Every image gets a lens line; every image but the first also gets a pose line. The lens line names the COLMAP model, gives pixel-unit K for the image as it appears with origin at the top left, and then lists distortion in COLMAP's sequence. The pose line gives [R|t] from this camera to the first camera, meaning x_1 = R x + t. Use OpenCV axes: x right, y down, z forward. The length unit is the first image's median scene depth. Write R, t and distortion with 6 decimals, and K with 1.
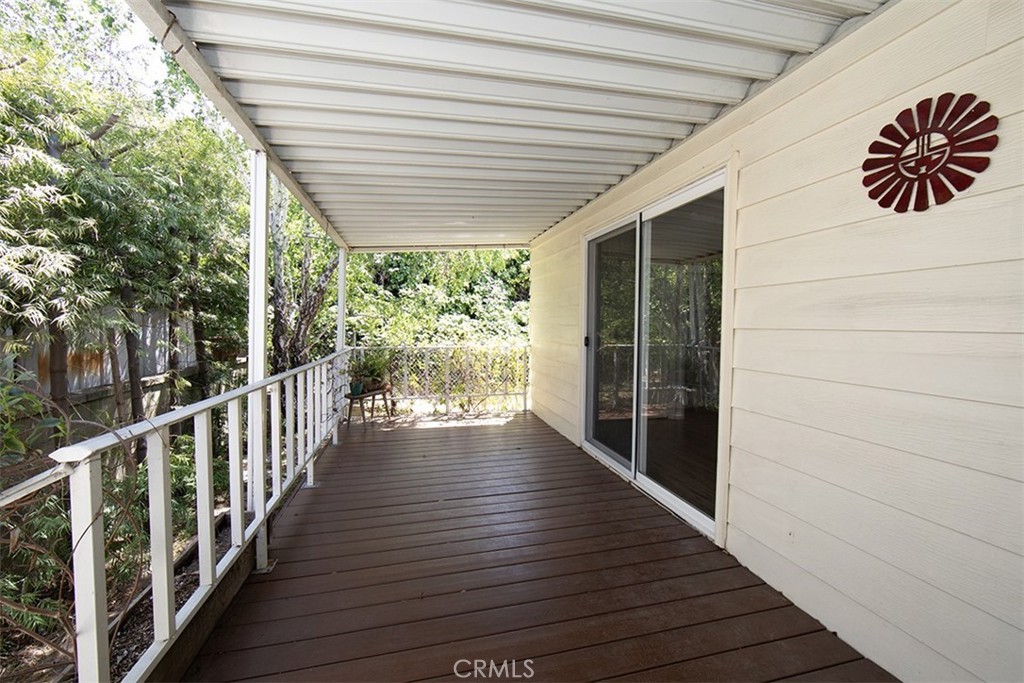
lens RADIAL K [[406.4, 0, 503.6], [0, 406.4, 334.6], [0, 0, 1]] dist [-0.001189, 0.000441]
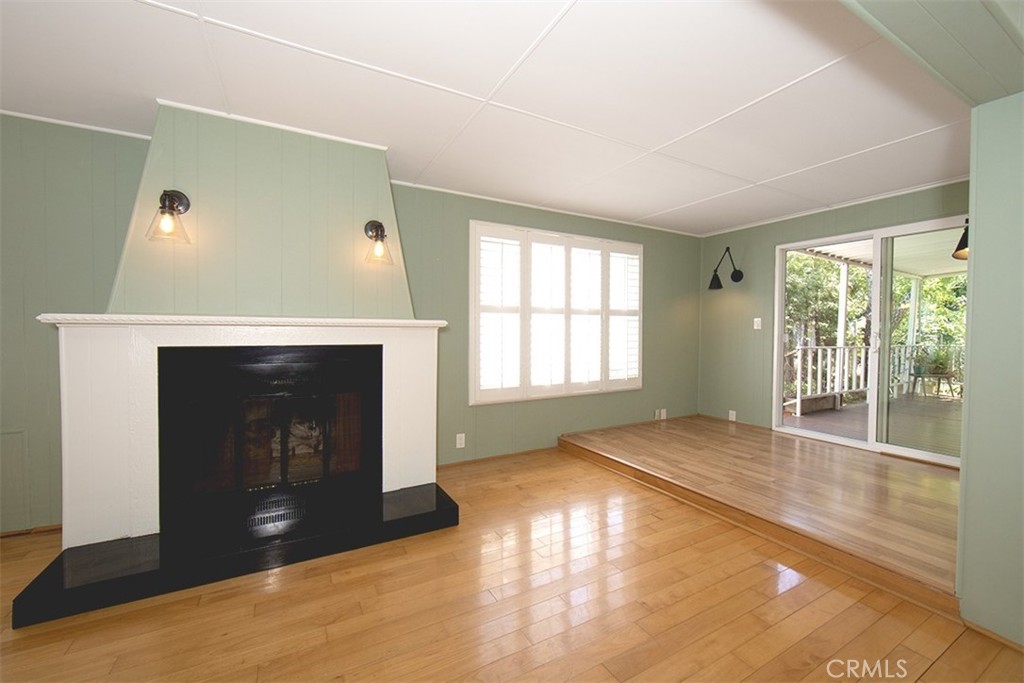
lens RADIAL K [[406.4, 0, 503.6], [0, 406.4, 334.6], [0, 0, 1]] dist [-0.001189, 0.000441]
pose [[0.270661, 0.007600, -0.962645, 0.913841], [-0.040531, 0.999172, -0.003508, 0.091414], [0.961821, 0.039966, 0.270745, -1.242310]]
